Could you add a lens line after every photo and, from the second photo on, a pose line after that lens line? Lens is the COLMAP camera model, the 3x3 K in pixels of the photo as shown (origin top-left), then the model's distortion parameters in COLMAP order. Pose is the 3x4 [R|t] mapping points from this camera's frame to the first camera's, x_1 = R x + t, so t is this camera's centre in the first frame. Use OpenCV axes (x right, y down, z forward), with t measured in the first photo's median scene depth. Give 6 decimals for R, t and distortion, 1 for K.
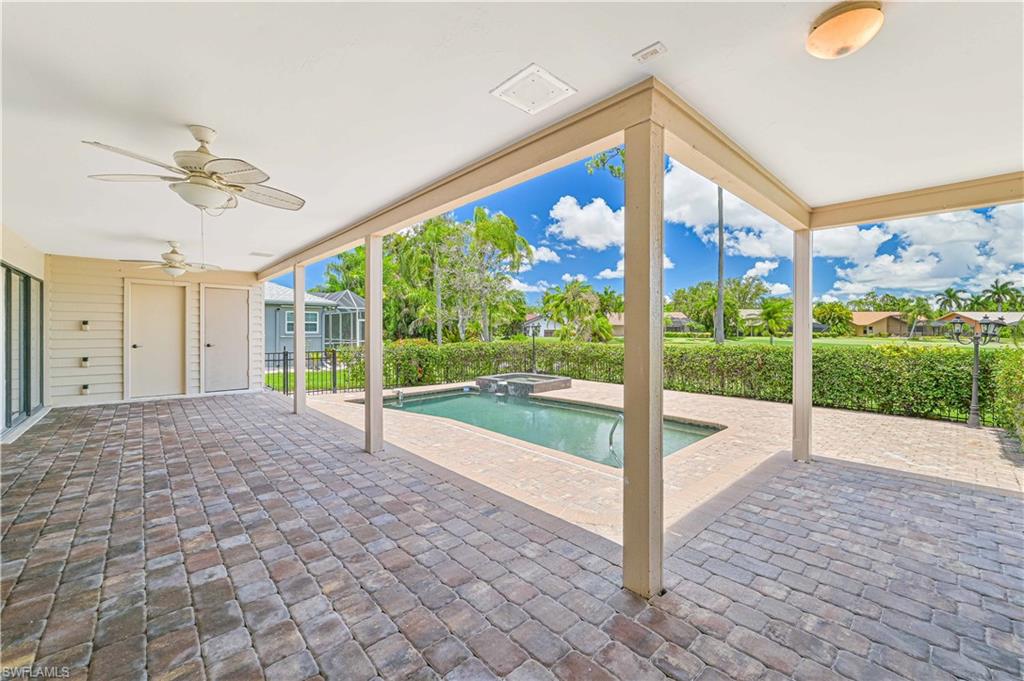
lens RADIAL K [[406.7, 0, 521.4], [0, 406.7, 332.6], [0, 0, 1]] dist [0.000506, 0.000091]
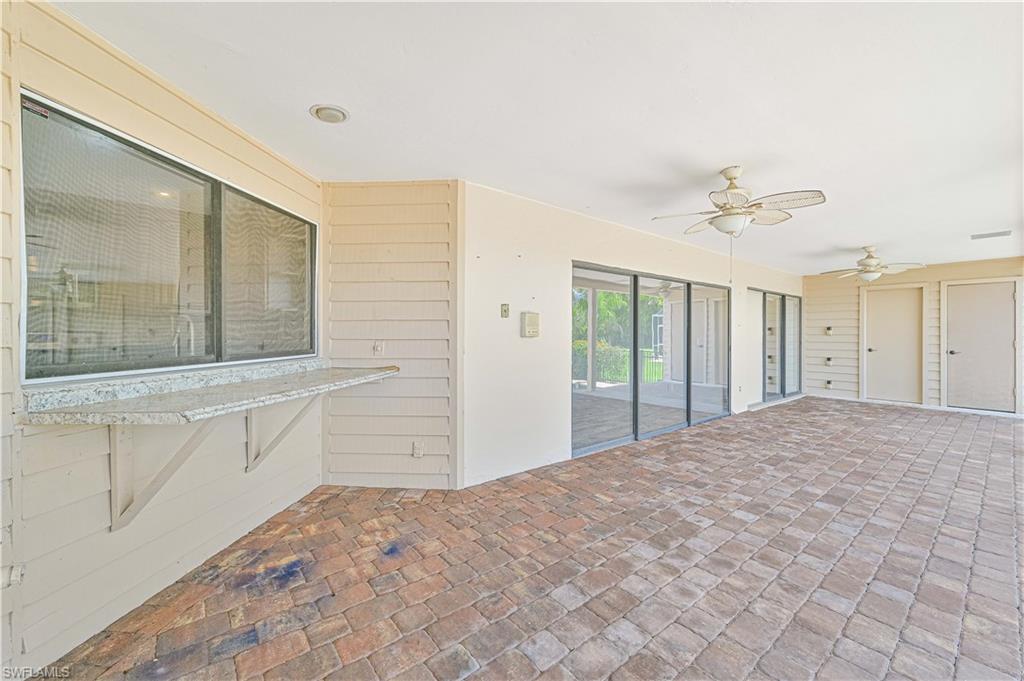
lens RADIAL K [[406.7, 0, 510.2], [0, 406.7, 335.9], [0, 0, 1]] dist [0.000506, 0.000091]
pose [[-0.079629, 0.000897, -0.996824, 0.189868], [-0.007700, 0.999969, 0.001515, 0.003160], [0.996795, 0.007797, -0.079619, 0.164428]]
